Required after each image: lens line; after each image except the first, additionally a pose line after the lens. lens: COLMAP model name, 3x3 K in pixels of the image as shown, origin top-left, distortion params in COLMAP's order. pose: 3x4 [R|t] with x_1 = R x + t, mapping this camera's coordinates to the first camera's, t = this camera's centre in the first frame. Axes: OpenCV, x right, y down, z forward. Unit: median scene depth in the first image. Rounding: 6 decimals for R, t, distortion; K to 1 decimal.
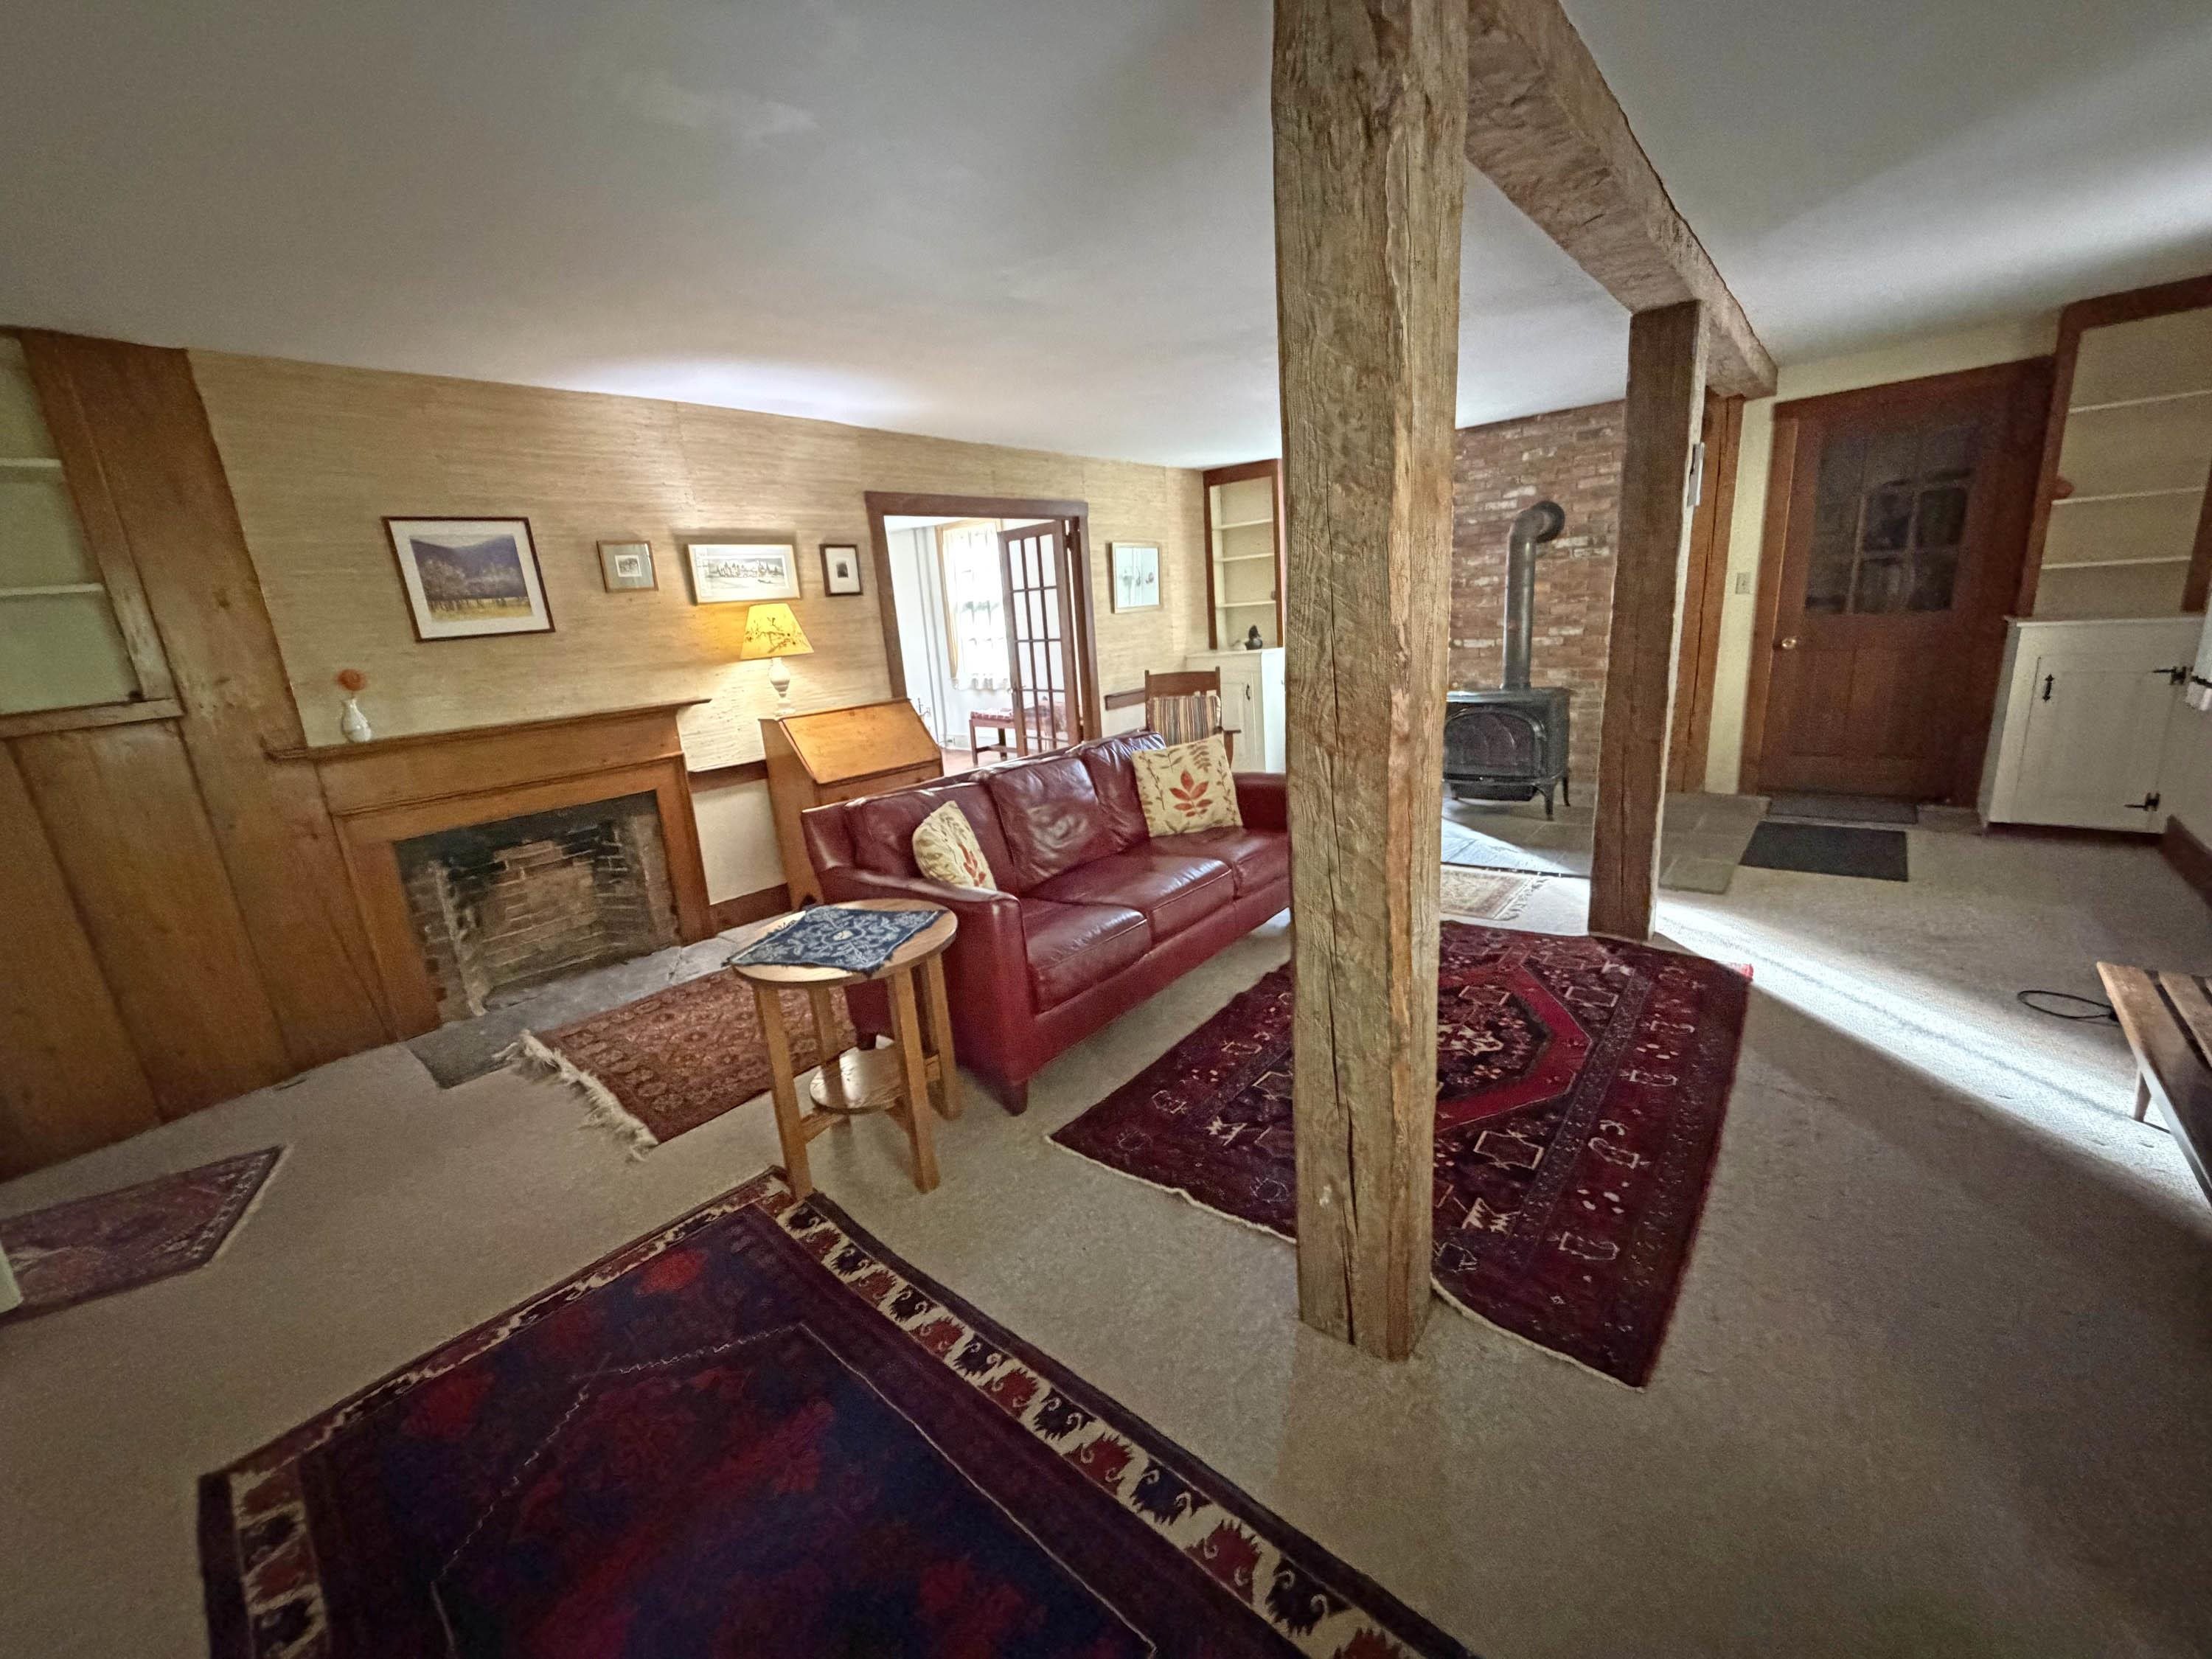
lens RADIAL K [[880.5, 0, 1103.2], [0, 880.5, 831.4], [0, 0, 1]] dist [-0.000620, 0.000495]
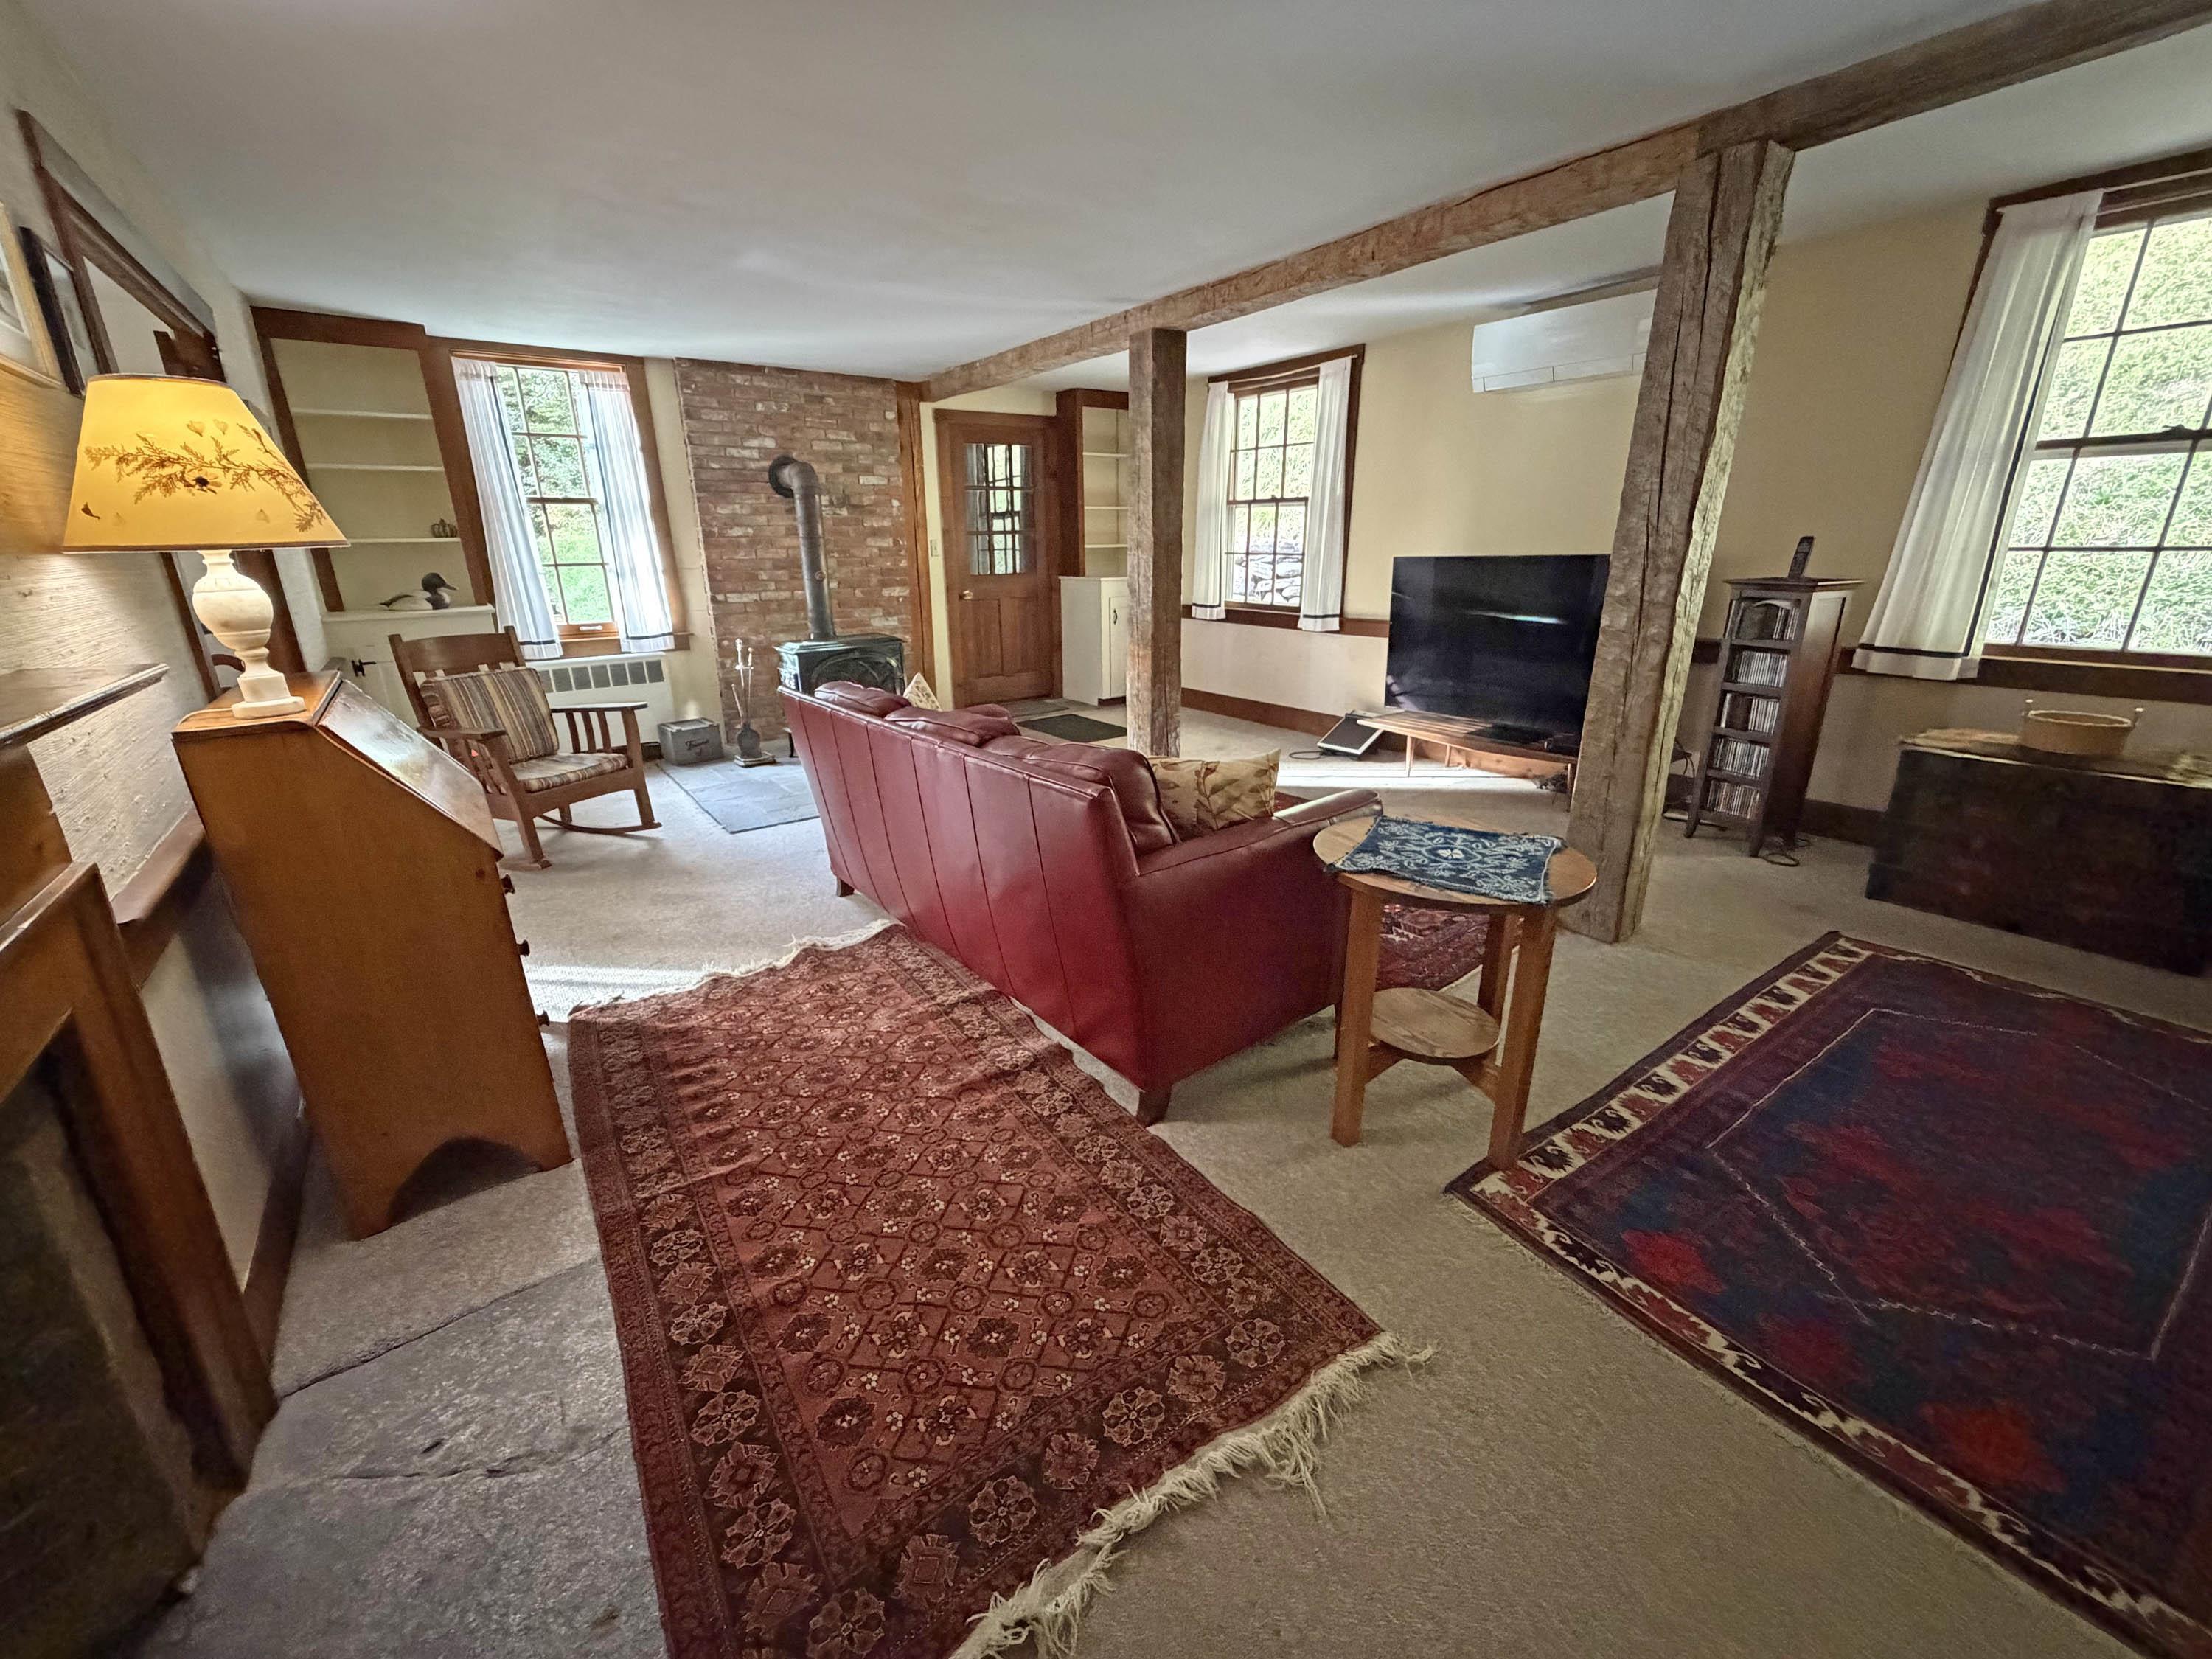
lens RADIAL K [[880.5, 0, 1091.7], [0, 880.5, 833.6], [0, 0, 1]] dist [-0.000620, 0.000495]
pose [[0.242610, -0.235176, 0.941187, -0.663410], [0.235830, 0.955367, 0.177929, -0.073610], [-0.941023, 0.178793, 0.287243, 0.618197]]
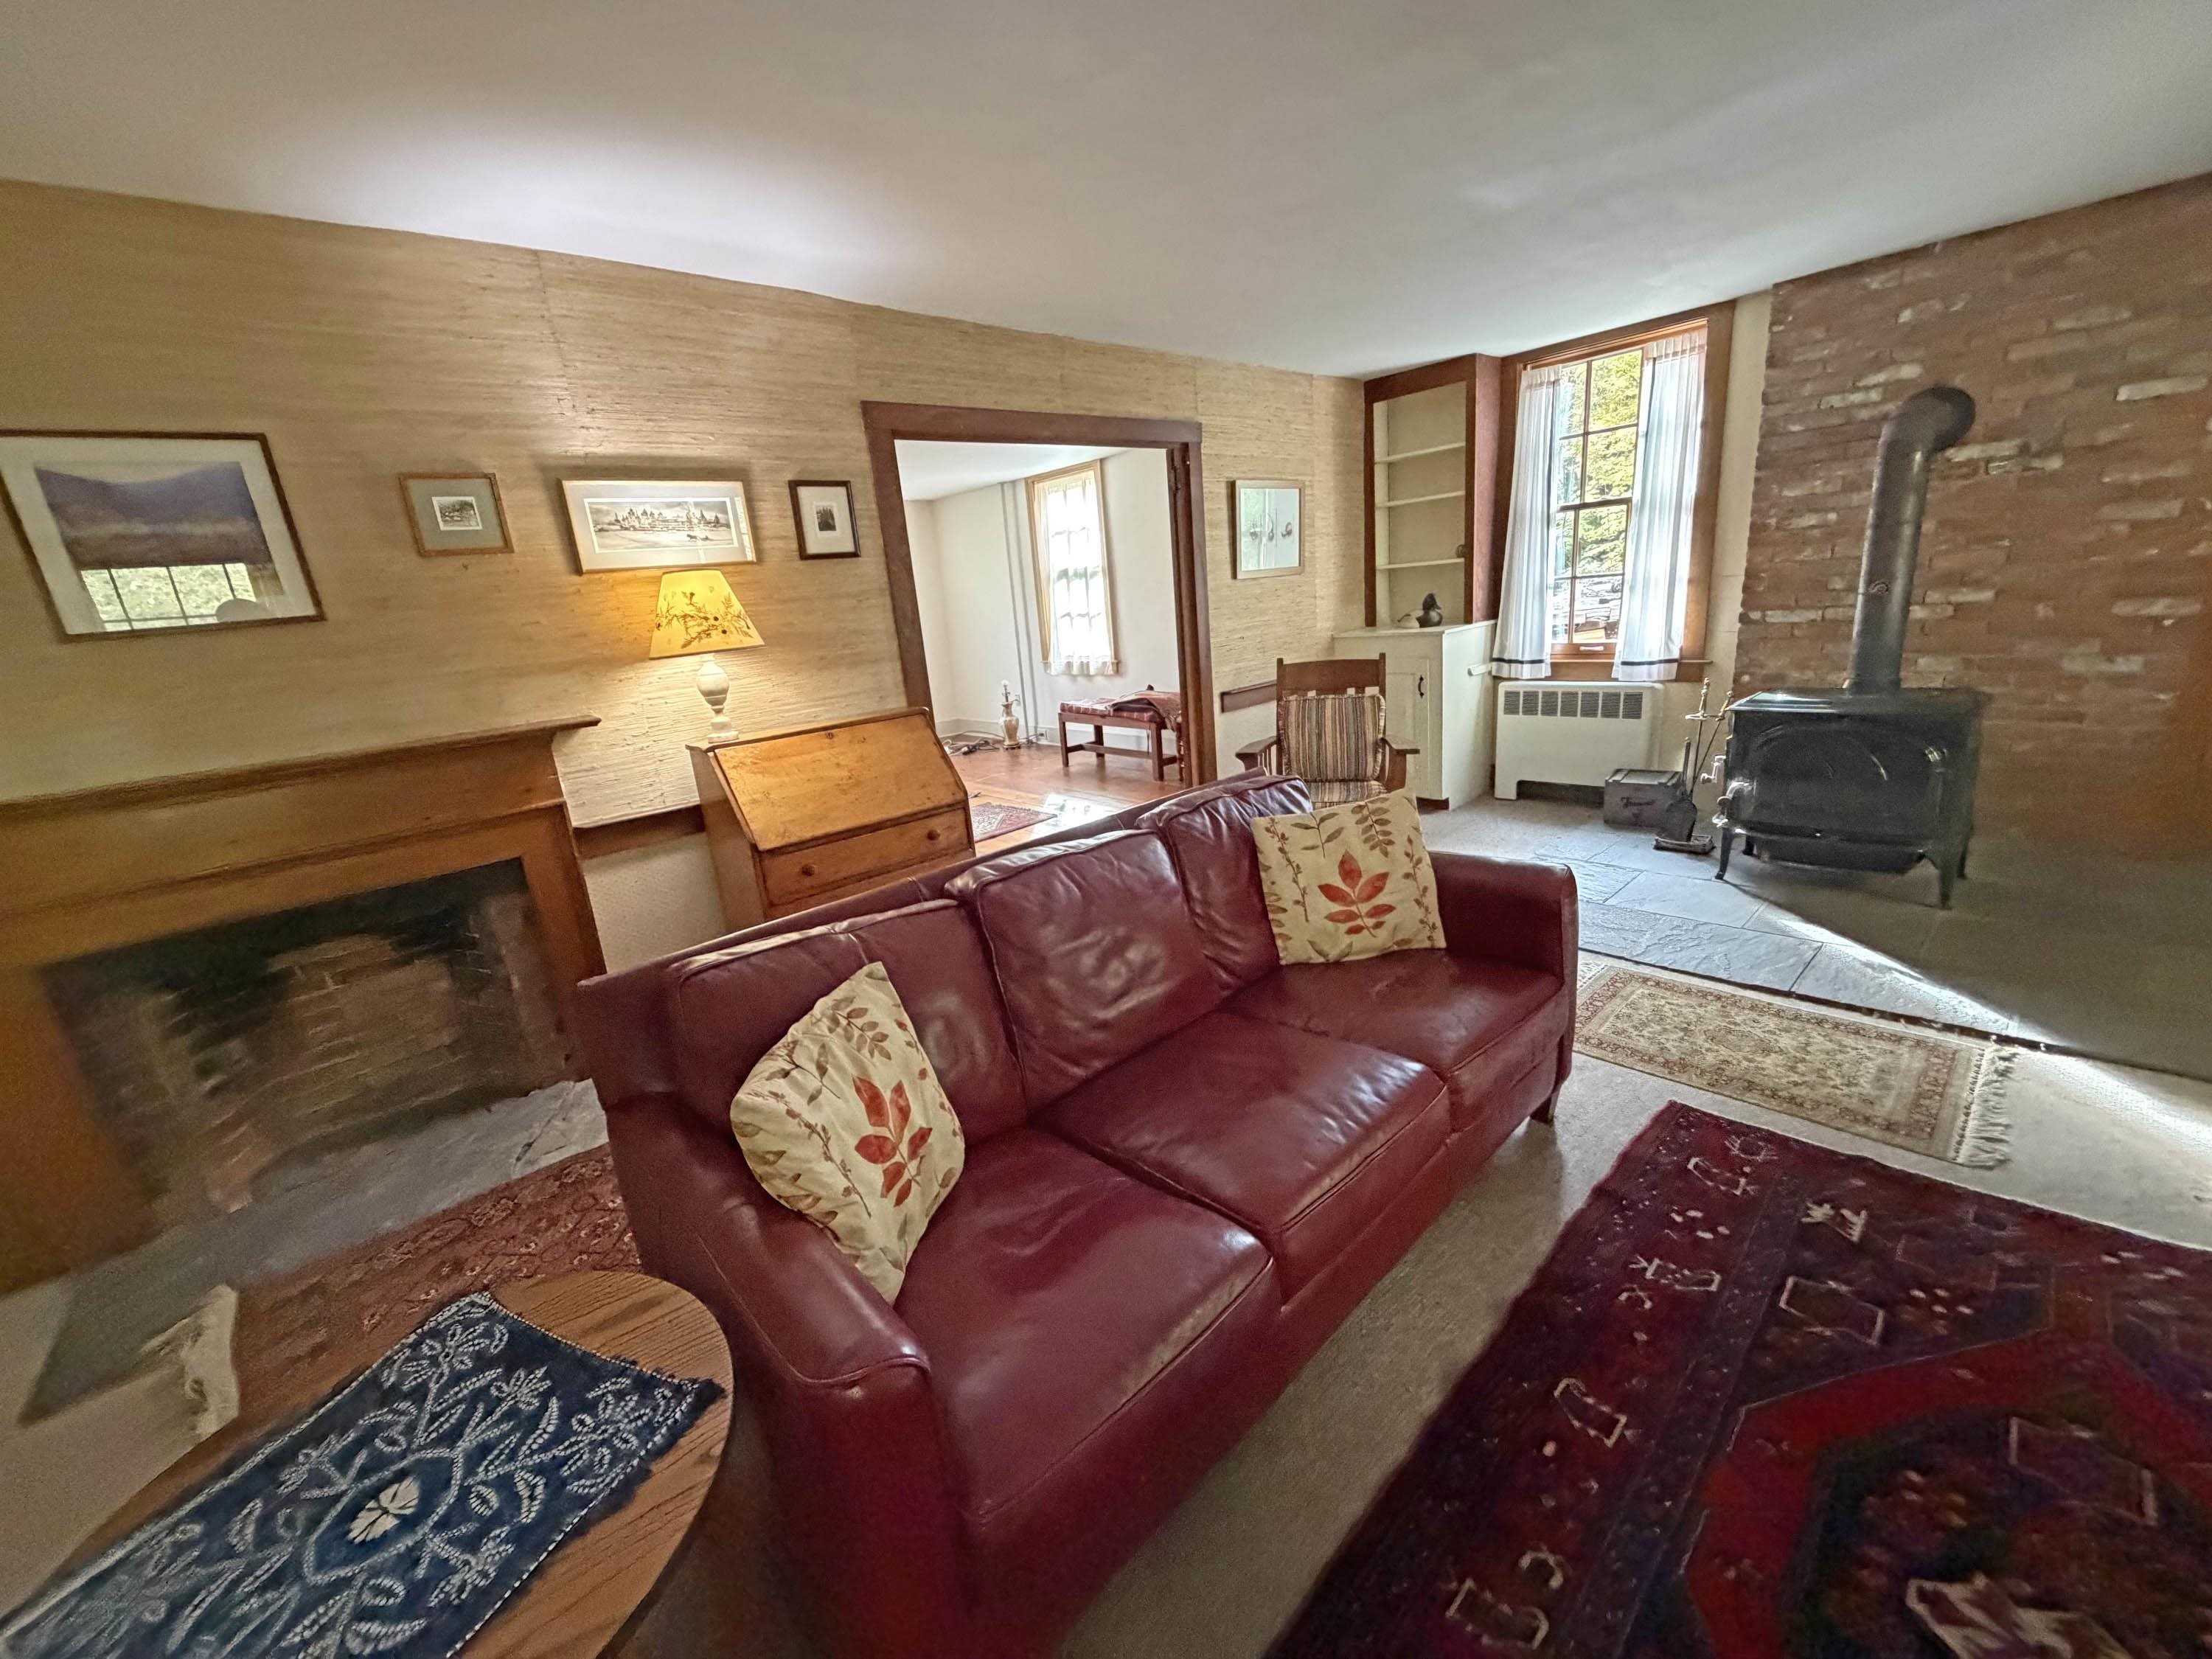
lens RADIAL K [[880.5, 0, 1104.7], [0, 880.5, 831.6], [0, 0, 1]] dist [-0.000620, 0.000495]
pose [[0.990154, 0.023635, -0.137976, 0.015841], [-0.019257, 0.999271, 0.032976, -0.095880], [0.138654, -0.029994, 0.989887, 0.403402]]
